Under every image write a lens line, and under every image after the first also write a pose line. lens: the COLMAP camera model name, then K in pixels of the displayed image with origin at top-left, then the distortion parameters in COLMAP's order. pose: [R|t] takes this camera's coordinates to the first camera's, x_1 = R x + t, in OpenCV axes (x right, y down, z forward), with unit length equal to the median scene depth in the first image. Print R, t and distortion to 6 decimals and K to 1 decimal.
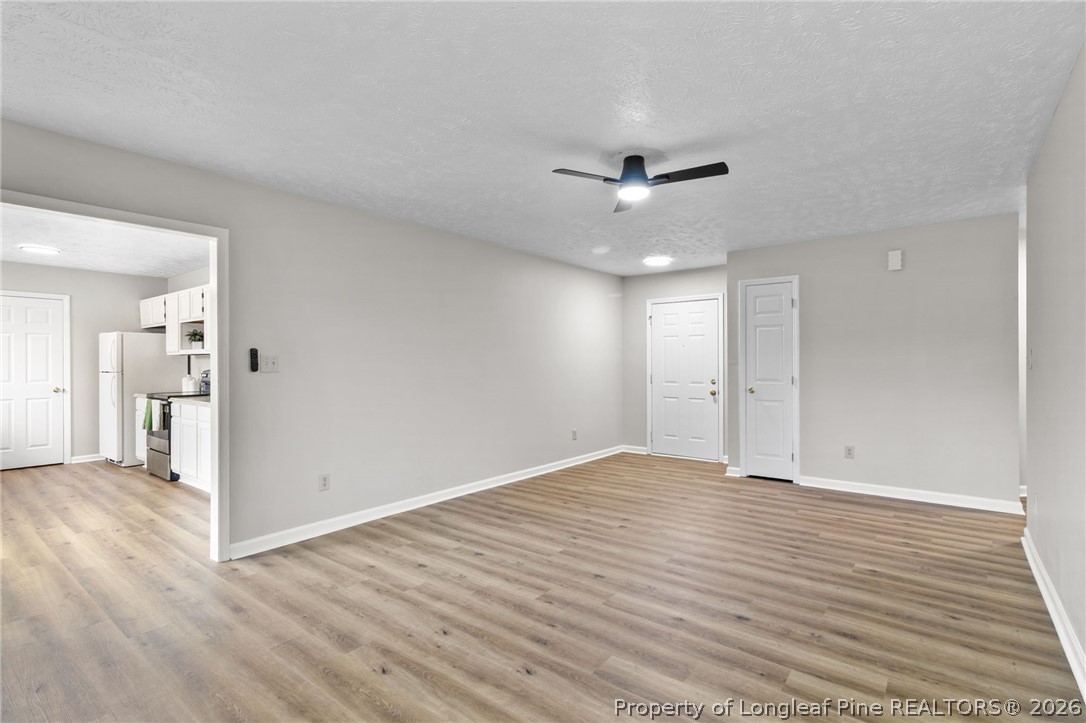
lens RADIAL K [[508.5, 0, 546.2], [0, 508.5, 363.0], [0, 0, 1]] dist [0.002470, 0.000111]
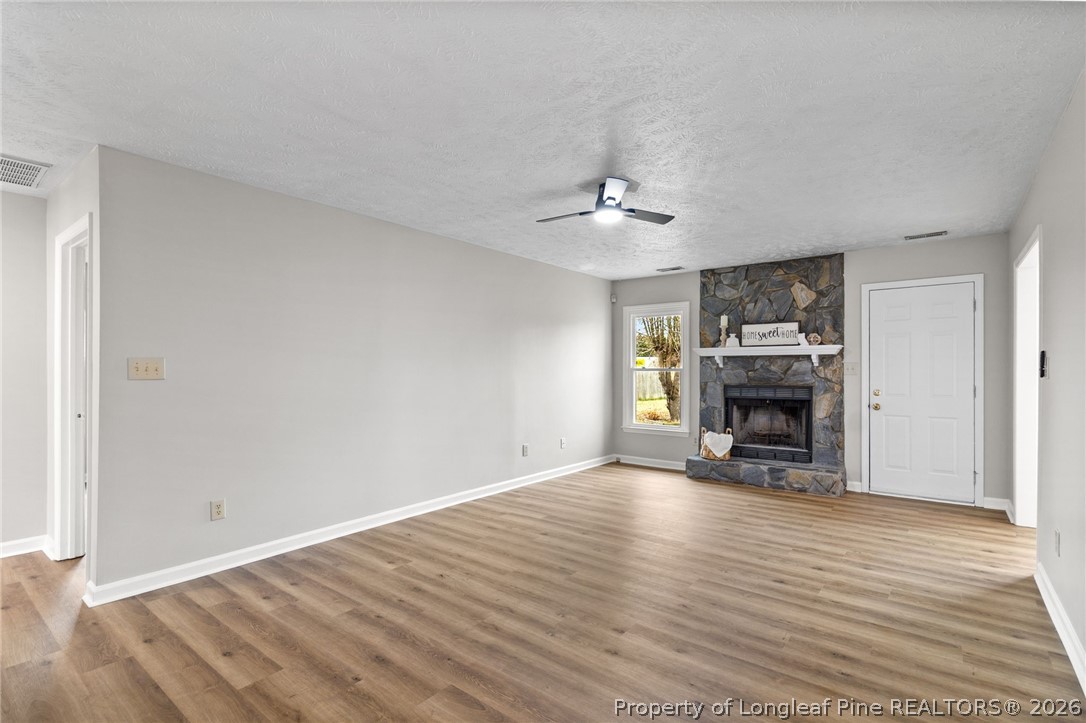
lens RADIAL K [[508.5, 0, 550.7], [0, 508.5, 370.7], [0, 0, 1]] dist [0.002470, 0.000111]
pose [[-0.999954, 0.006670, -0.006930, 0.298054], [0.006616, 0.999948, 0.007790, -0.007906], [0.006982, 0.007744, -0.999946, 2.038019]]
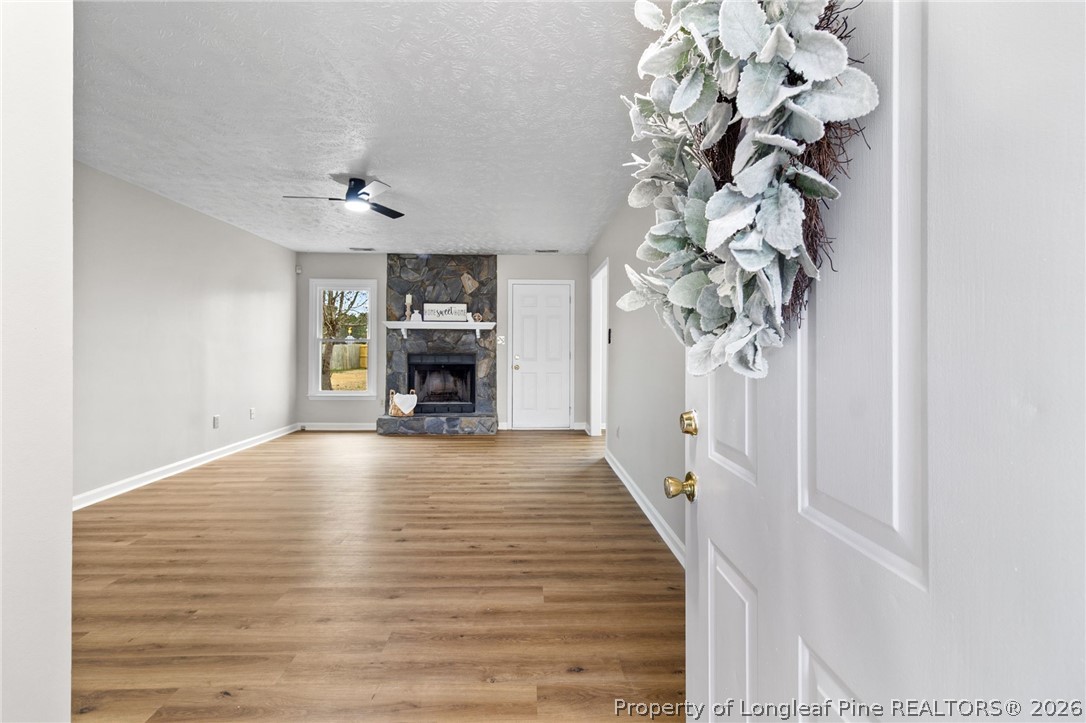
lens RADIAL K [[508.5, 0, 542.8], [0, 508.5, 346.7], [0, 0, 1]] dist [0.002470, 0.000111]
pose [[-0.763901, 0.001840, -0.645330, 0.635049], [-0.003779, 0.999966, 0.007323, 0.017110], [0.645322, 0.008033, -0.763868, 2.242105]]
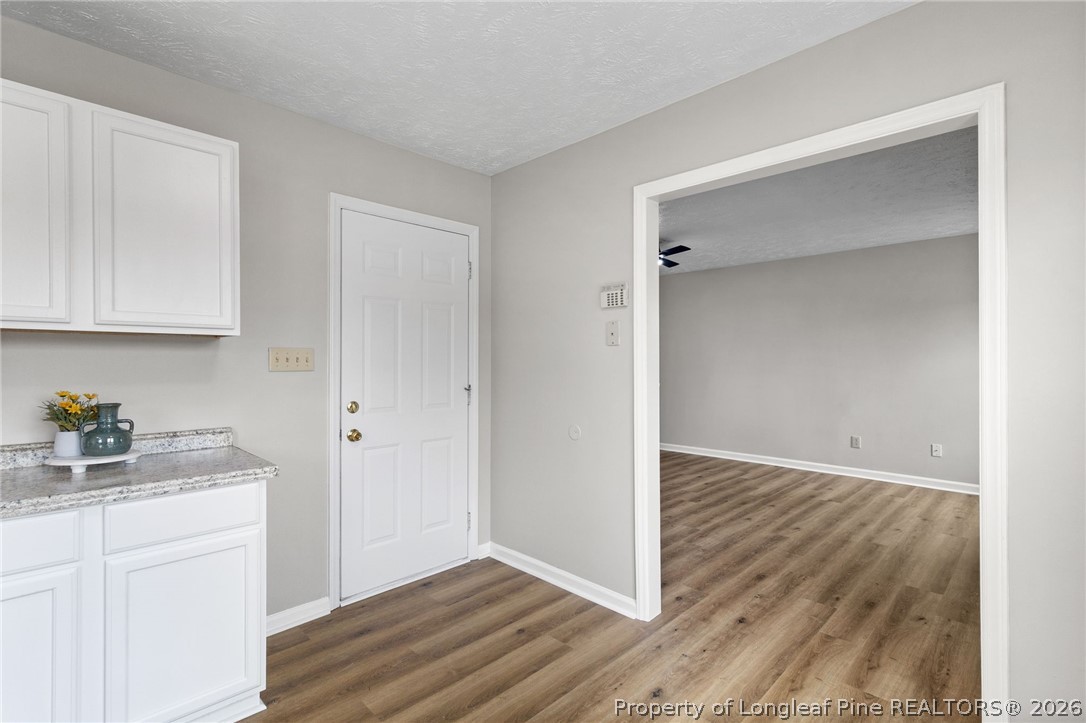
lens RADIAL K [[508.5, 0, 535.8], [0, 508.5, 362.8], [0, 0, 1]] dist [0.002470, 0.000111]
pose [[0.129704, 0.000277, 0.991553, -1.503287], [0.004343, 0.999990, -0.000847, 0.006922], [-0.991543, 0.004417, 0.129701, 1.130870]]
